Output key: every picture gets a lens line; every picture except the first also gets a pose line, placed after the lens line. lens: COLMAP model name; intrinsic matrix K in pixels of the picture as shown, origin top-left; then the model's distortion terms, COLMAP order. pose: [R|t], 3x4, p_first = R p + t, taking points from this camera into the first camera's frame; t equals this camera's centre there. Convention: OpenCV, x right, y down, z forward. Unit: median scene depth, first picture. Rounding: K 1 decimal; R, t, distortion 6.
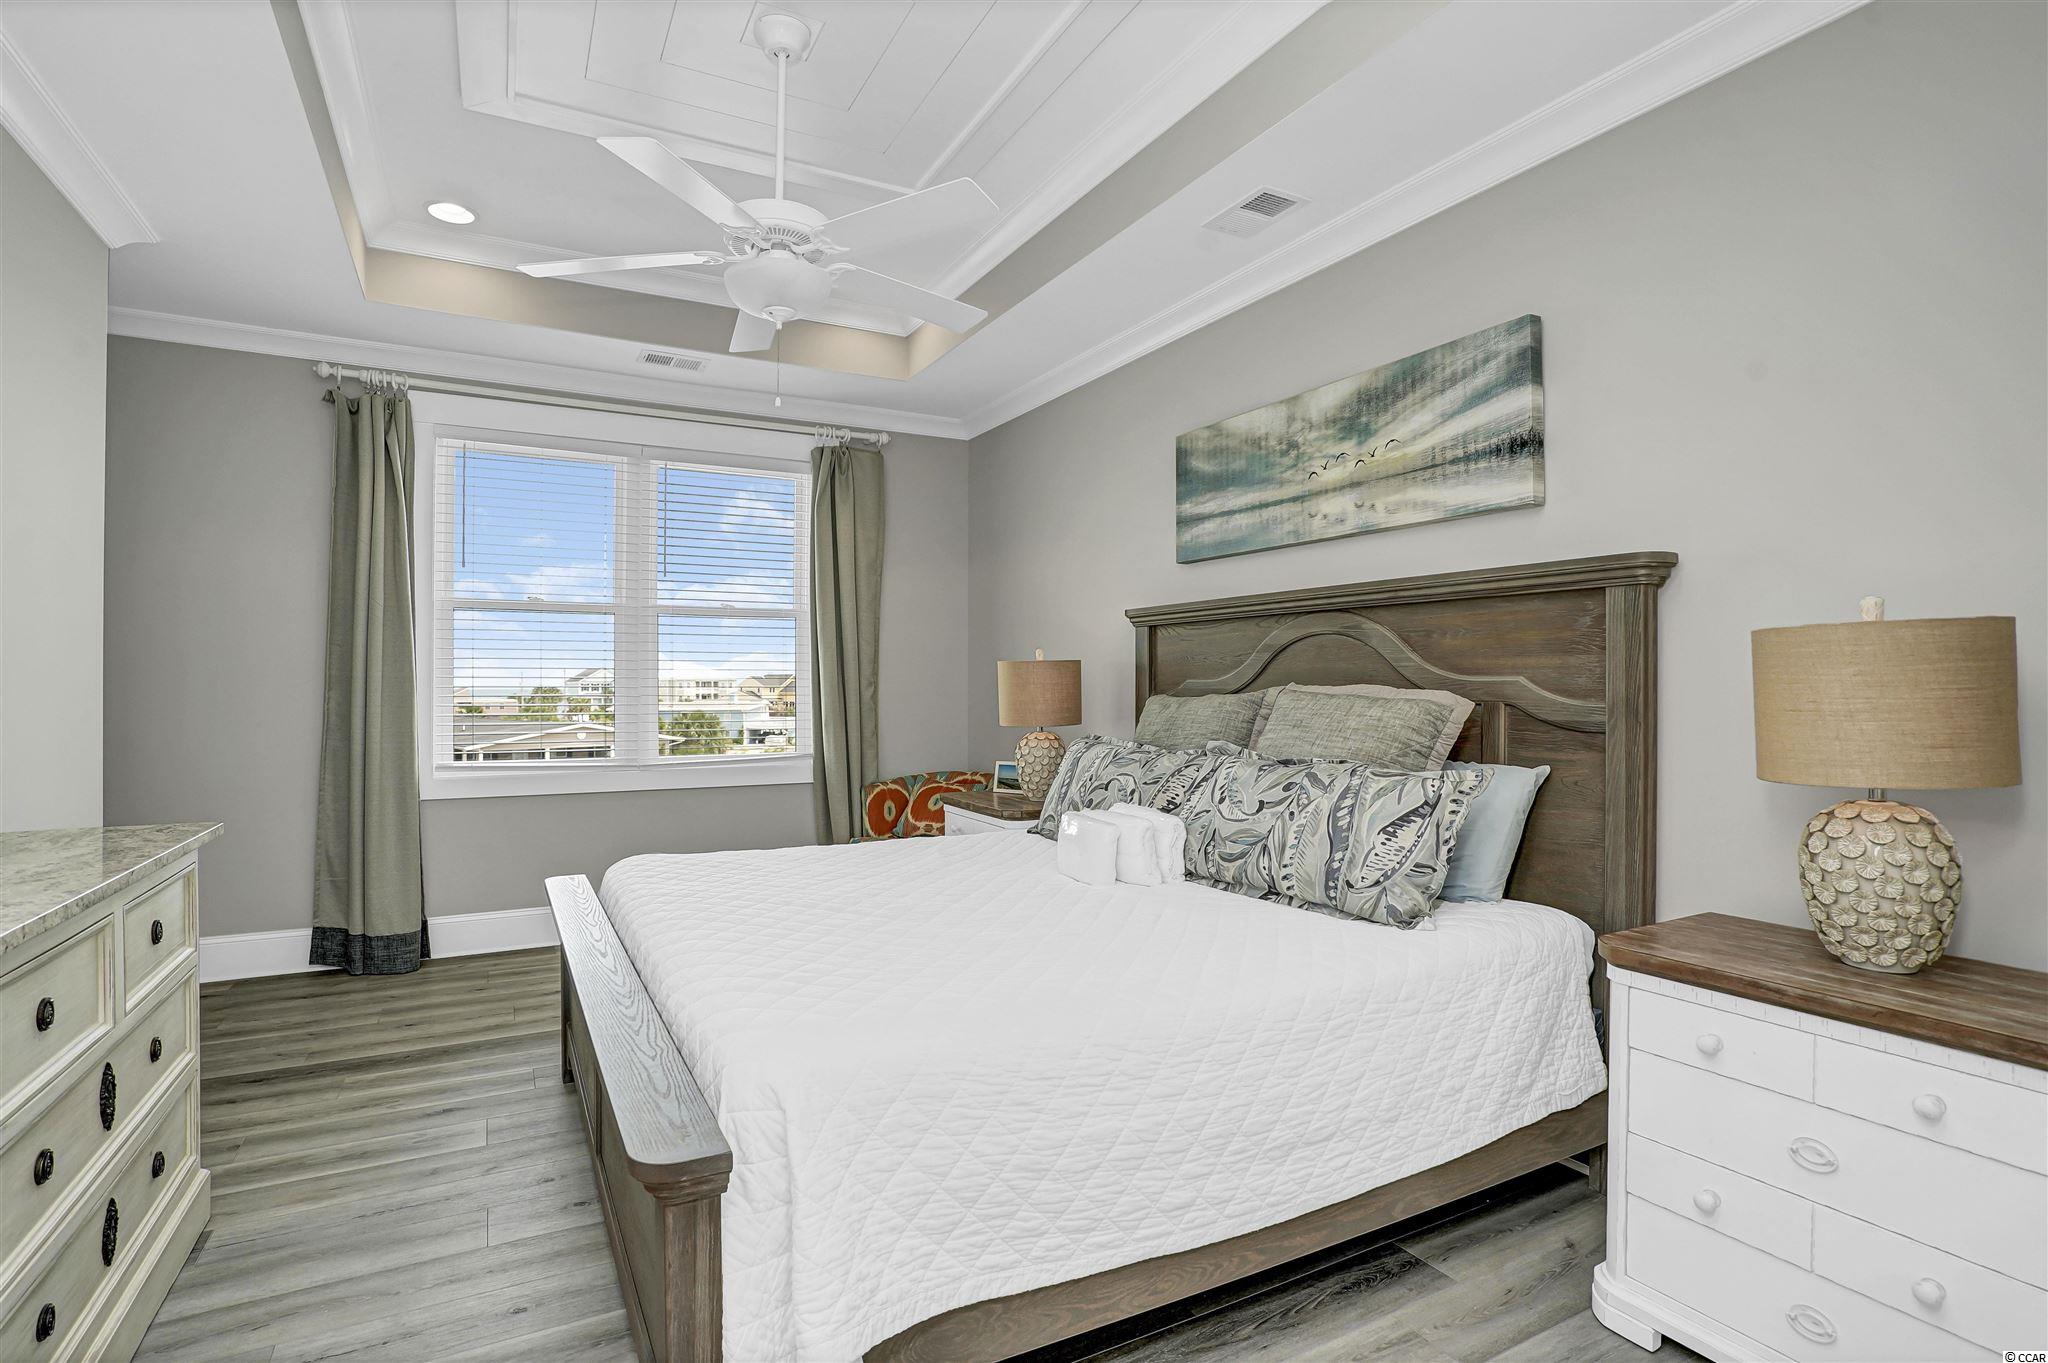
lens RADIAL K [[969.7, 0, 1023.6], [0, 969.7, 686.9], [0, 0, 1]] dist [-0.041392, 0.005579]
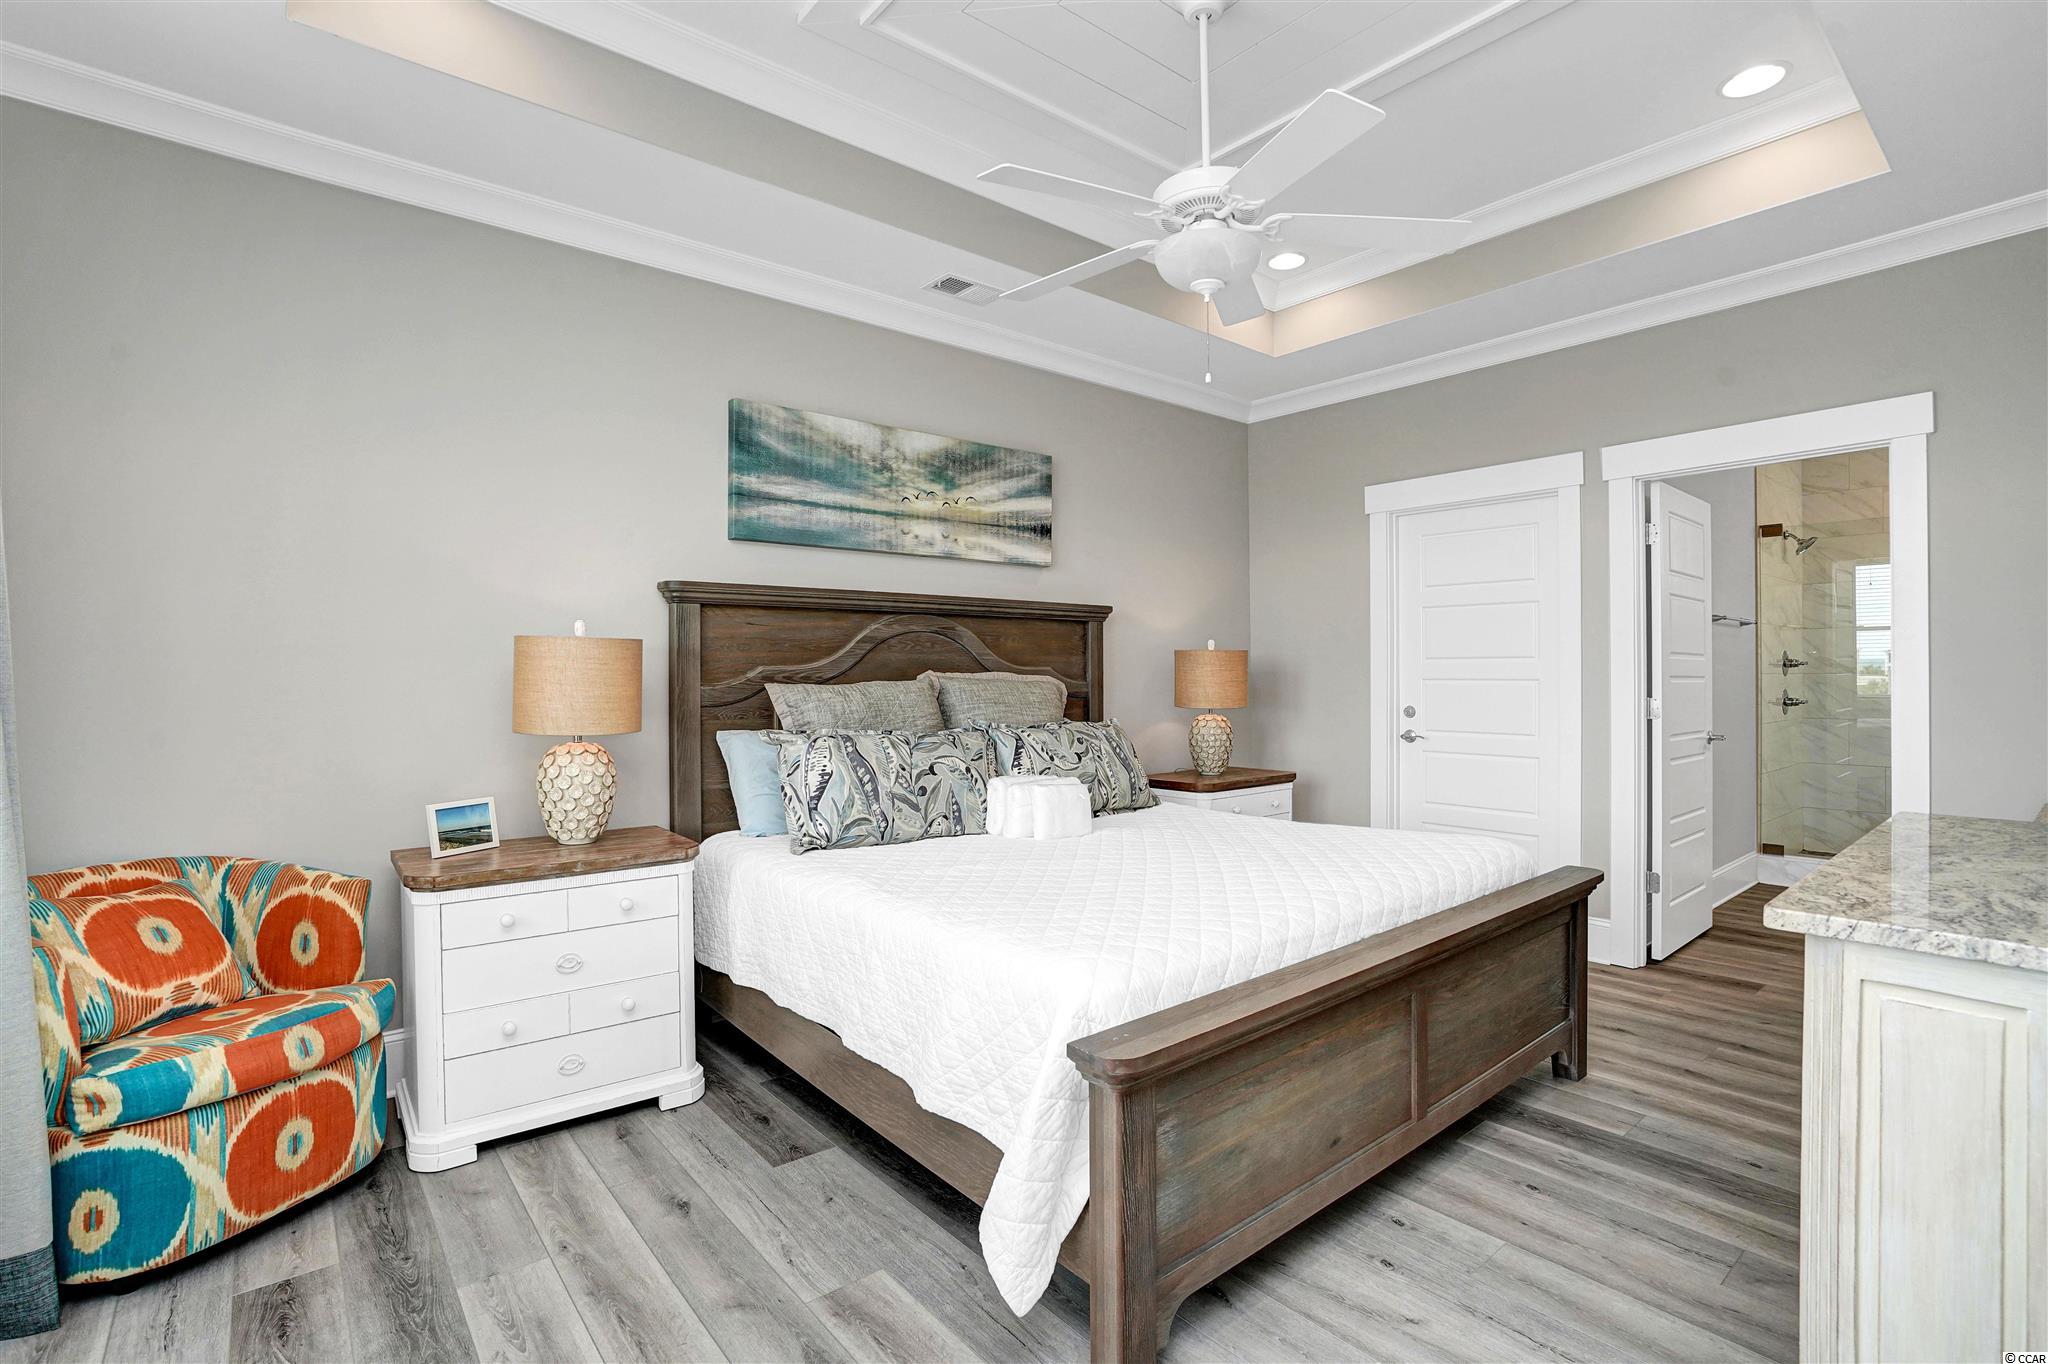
lens RADIAL K [[969.7, 0, 1028.0], [0, 969.7, 678.3], [0, 0, 1]] dist [-0.041392, 0.005579]
pose [[-0.179948, -0.004472, 0.983666, -0.946848], [0.005782, 0.999968, 0.005604, -0.000443], [-0.983659, 0.006696, -0.179916, 1.090796]]
